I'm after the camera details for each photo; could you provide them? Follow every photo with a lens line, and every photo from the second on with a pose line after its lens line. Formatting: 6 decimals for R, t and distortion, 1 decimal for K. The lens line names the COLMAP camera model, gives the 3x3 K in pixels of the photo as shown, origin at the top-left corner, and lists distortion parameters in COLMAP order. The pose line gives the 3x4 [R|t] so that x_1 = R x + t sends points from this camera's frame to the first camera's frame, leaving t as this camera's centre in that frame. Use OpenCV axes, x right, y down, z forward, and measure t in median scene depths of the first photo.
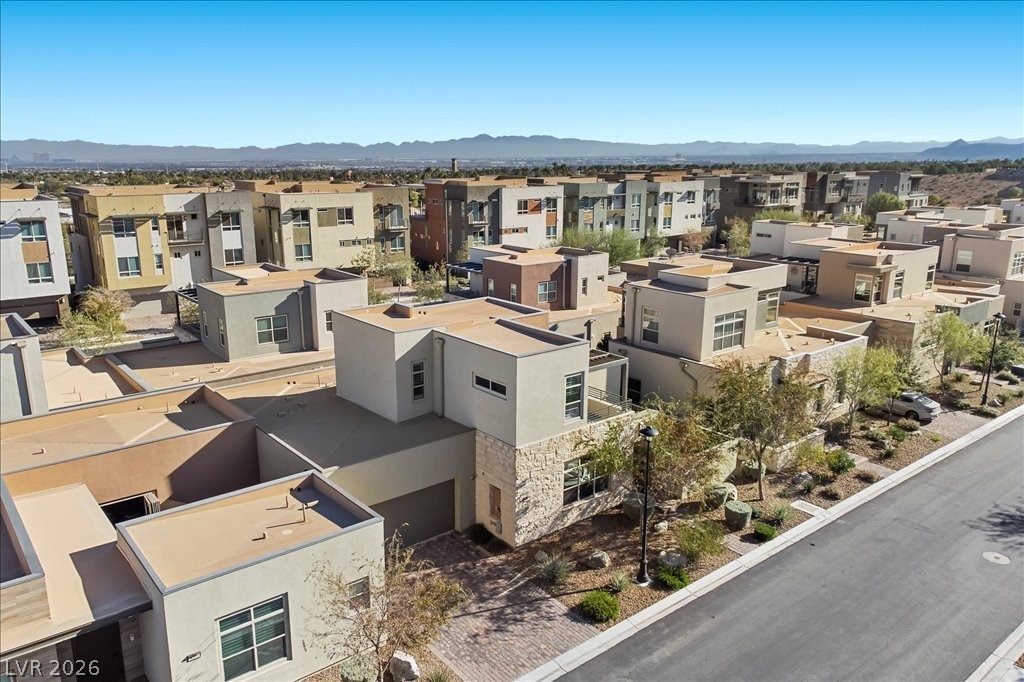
lens RADIAL K [[761.6, 0, 514.1], [0, 761.6, 344.1], [0, 0, 1]] dist [0.031935, -0.031424]
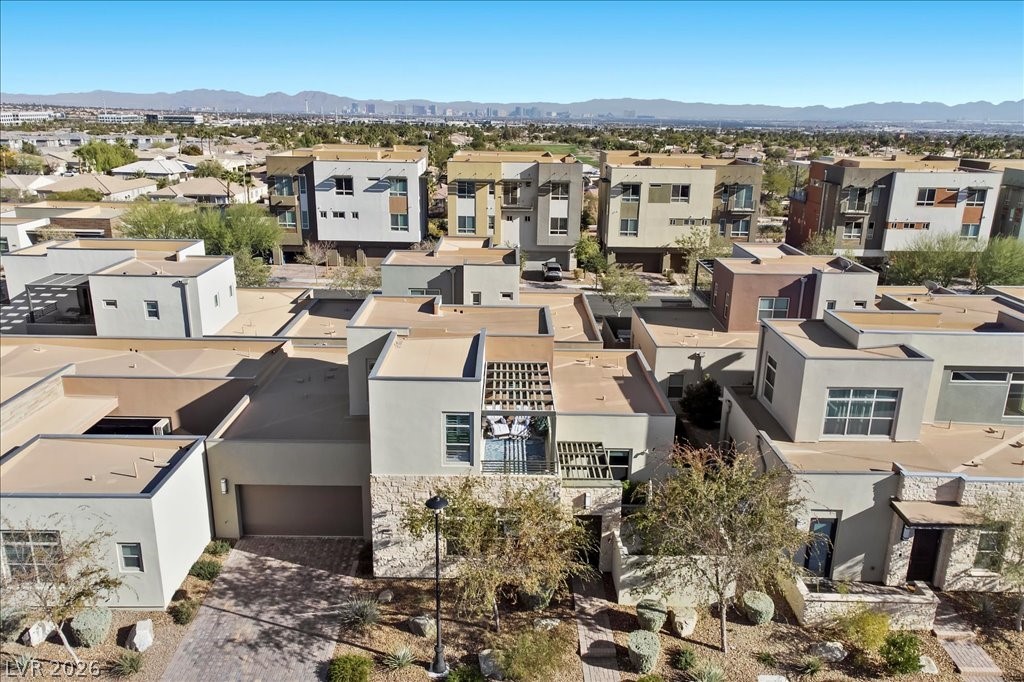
lens RADIAL K [[761.6, 0, 511.3], [0, 761.6, 340.6], [0, 0, 1]] dist [0.031935, -0.031424]
pose [[0.770024, 0.196691, -0.606940, 0.252626], [-0.168733, 0.980204, 0.103584, -0.056291], [0.615299, 0.022649, 0.787969, 0.140155]]
